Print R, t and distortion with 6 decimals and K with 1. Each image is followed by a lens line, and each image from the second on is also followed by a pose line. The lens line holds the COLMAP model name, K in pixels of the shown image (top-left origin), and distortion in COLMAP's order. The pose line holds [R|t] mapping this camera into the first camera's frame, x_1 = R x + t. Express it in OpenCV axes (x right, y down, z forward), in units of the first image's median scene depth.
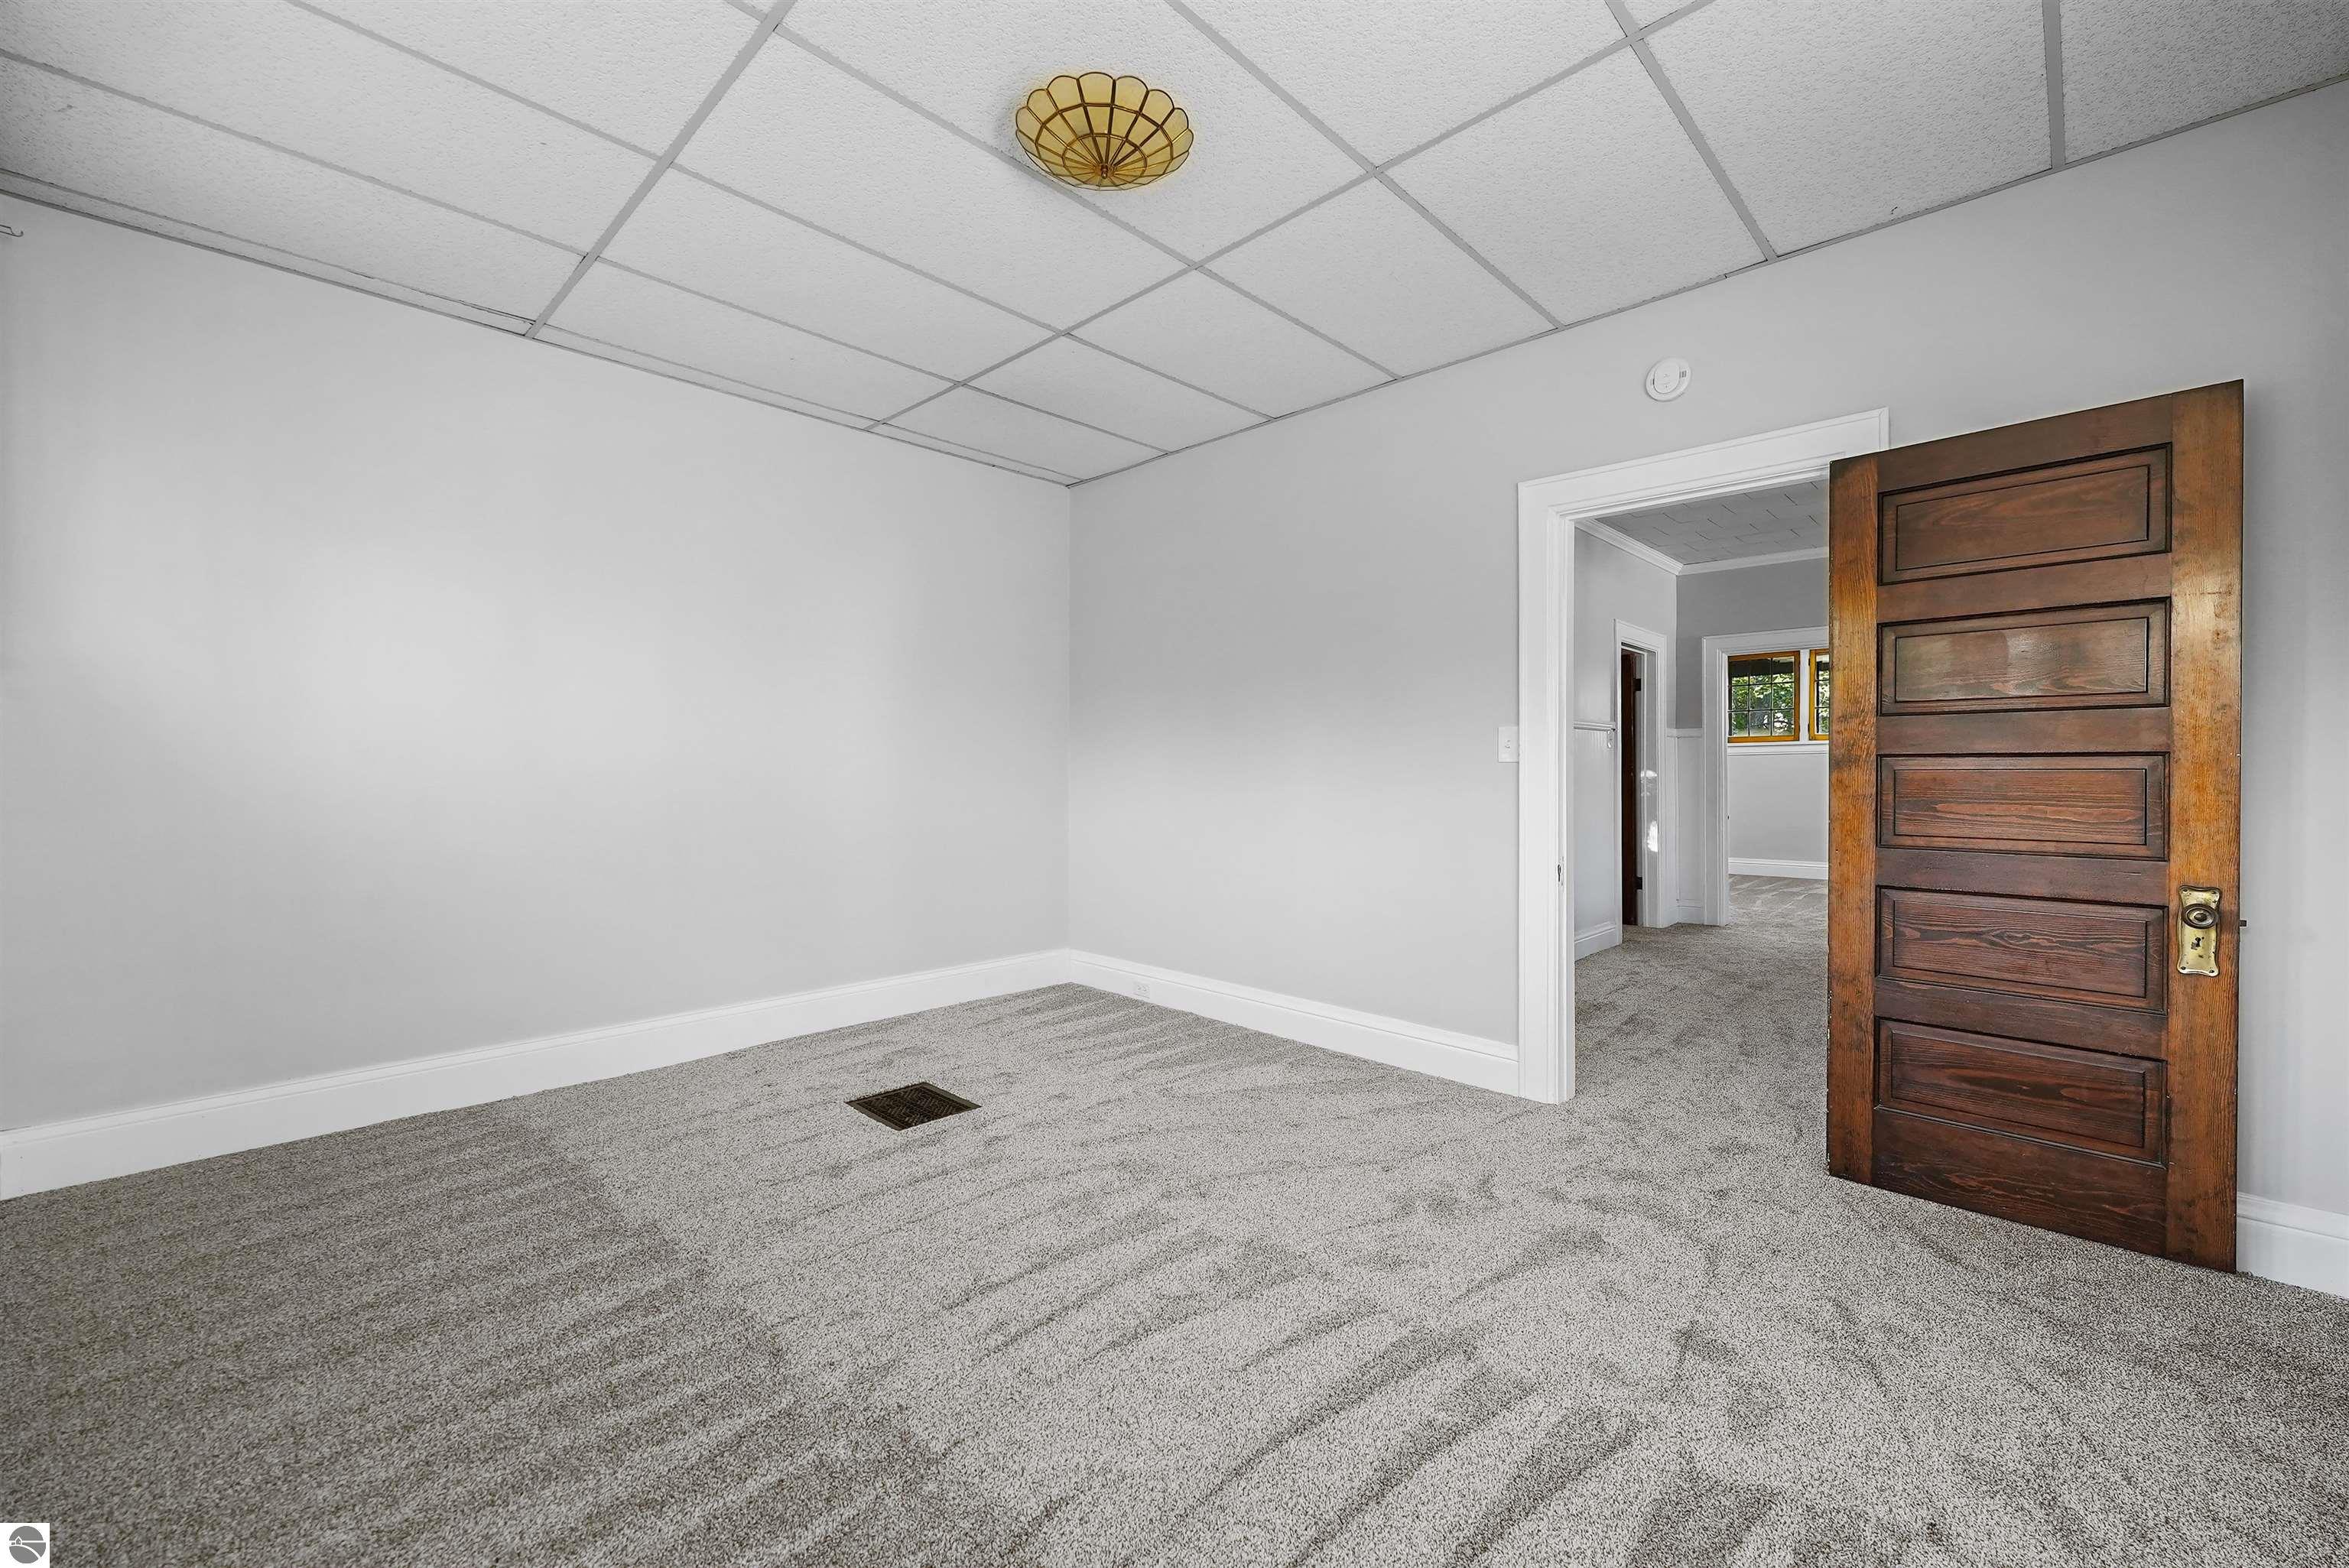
lens RADIAL K [[946.3, 0, 1188.2], [0, 946.3, 786.9], [0, 0, 1]] dist [-0.002496, 0.000130]
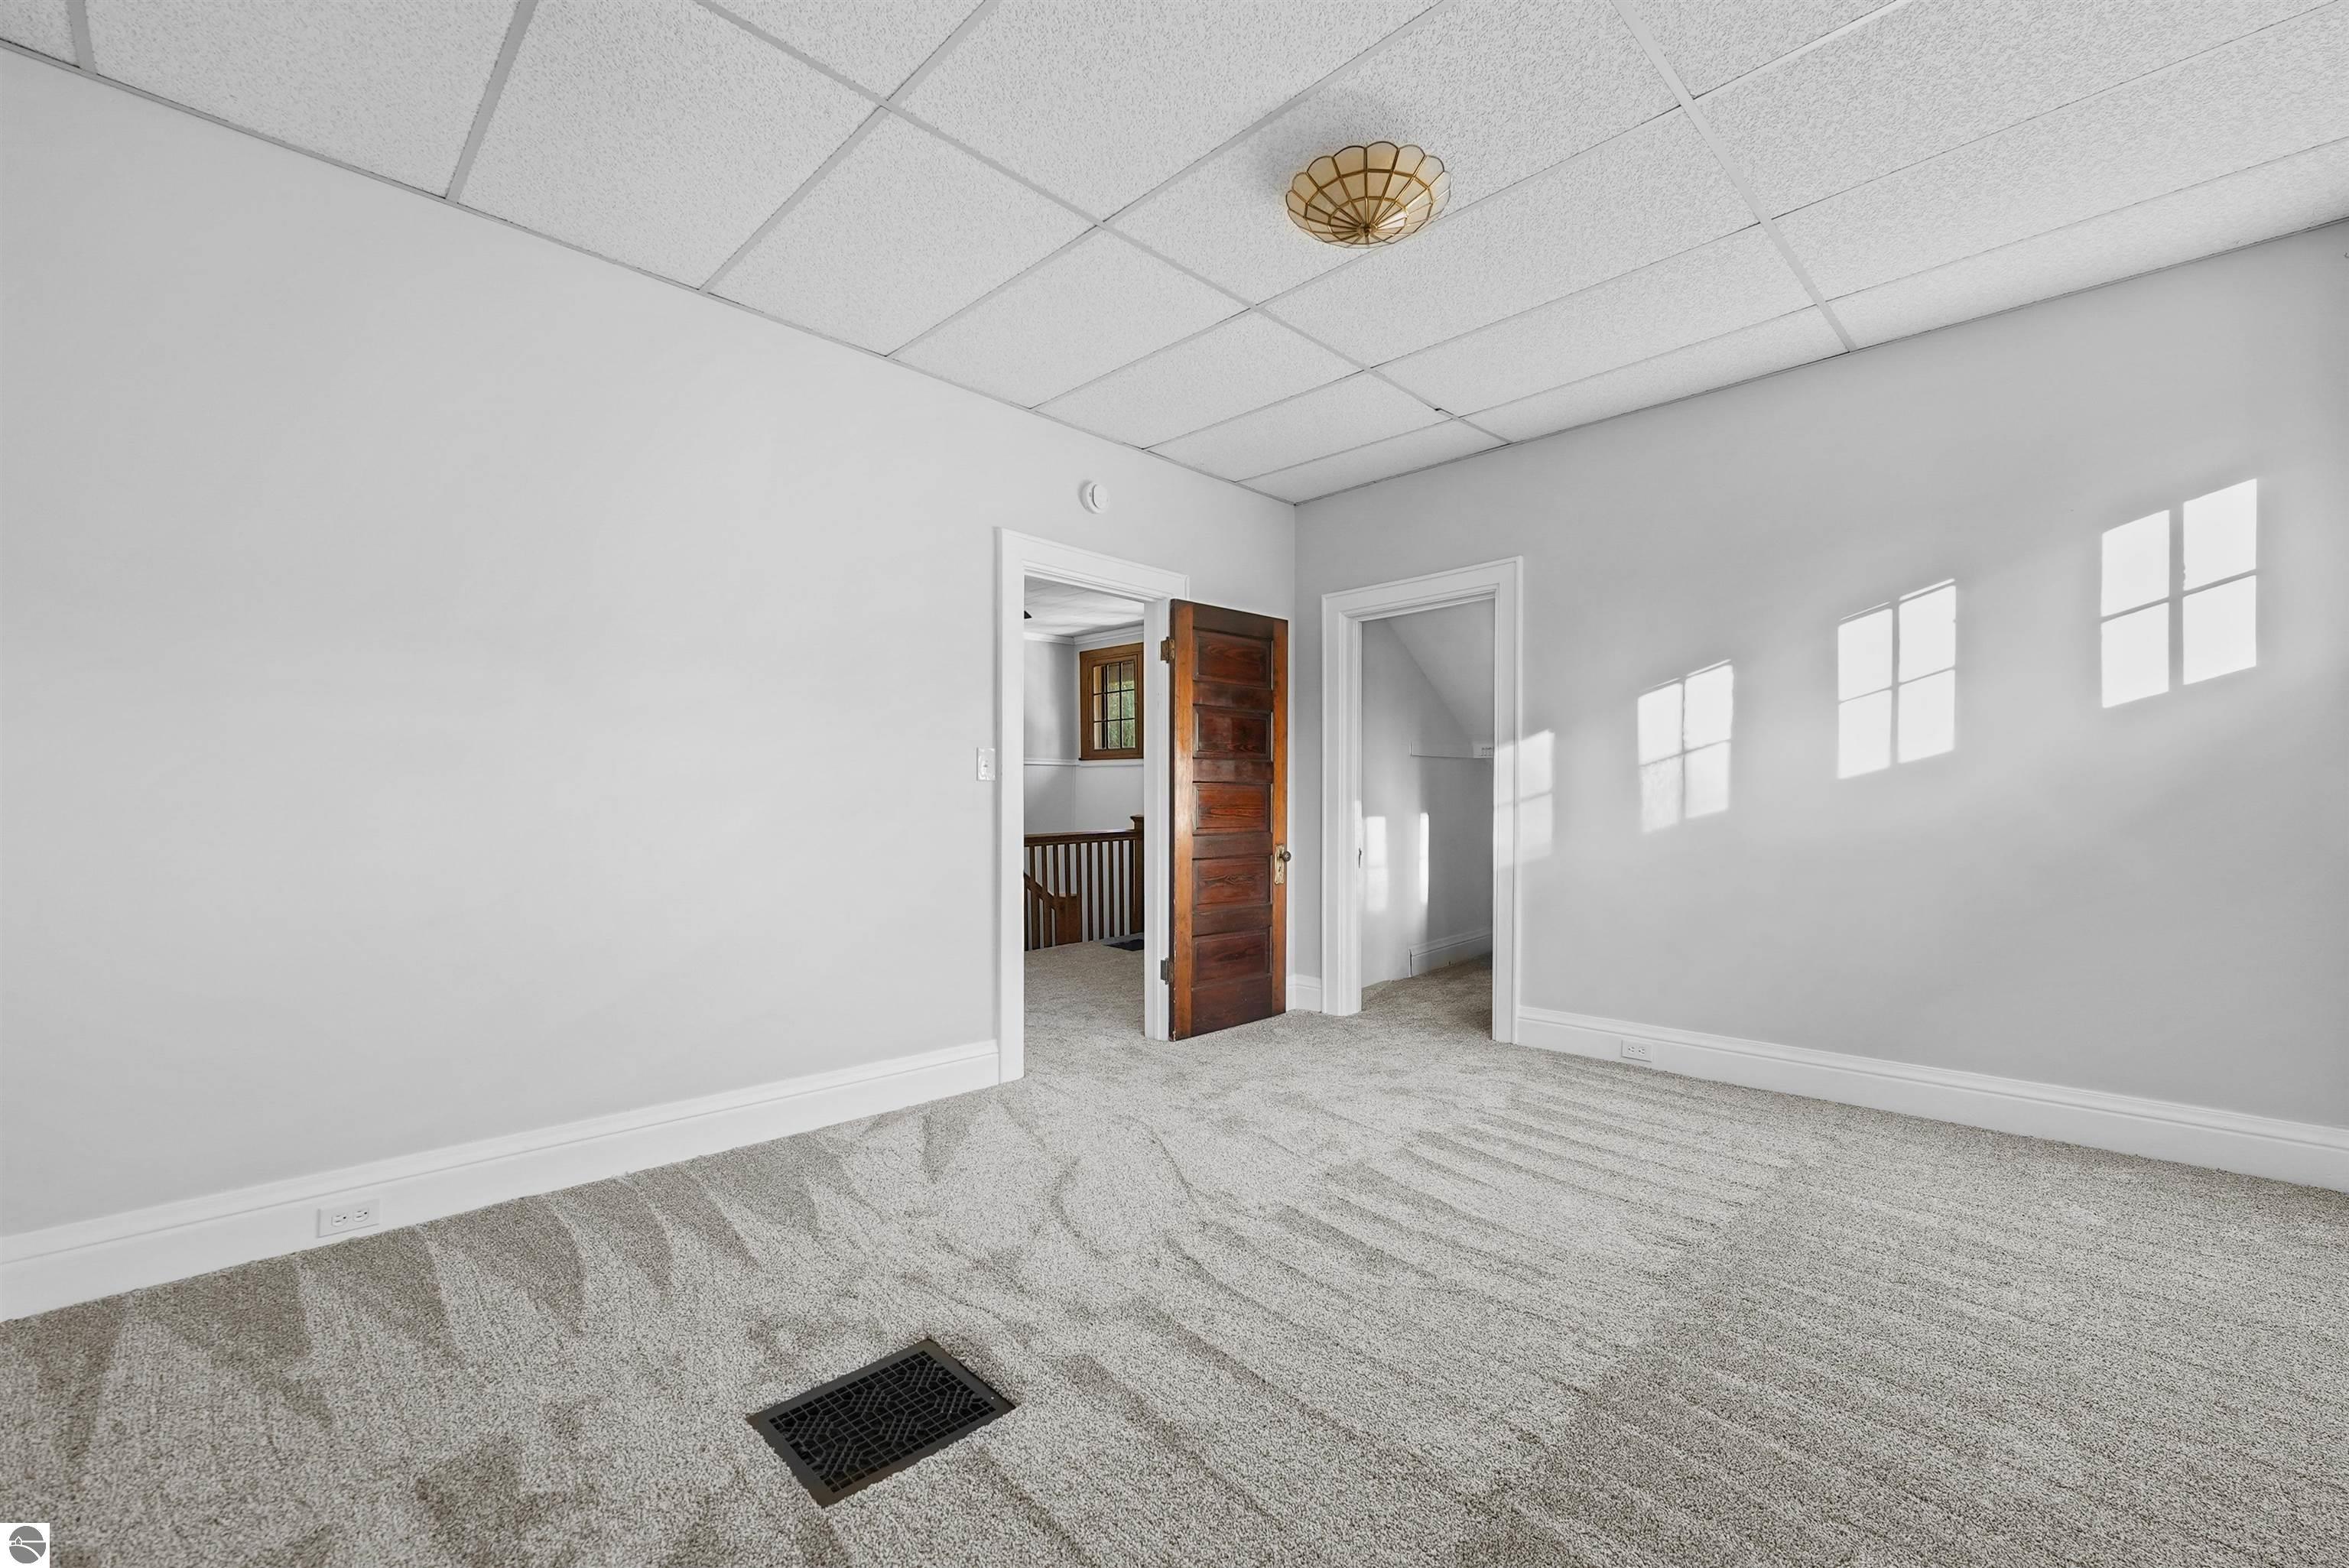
lens RADIAL K [[946.3, 0, 1188.2], [0, 946.3, 786.9], [0, 0, 1]] dist [-0.002496, 0.000130]
pose [[0.021972, 0.010762, 0.999701, -0.899422], [0.016107, 0.999808, -0.011117, -0.003476], [-0.999629, 0.016346, 0.021794, 0.896861]]
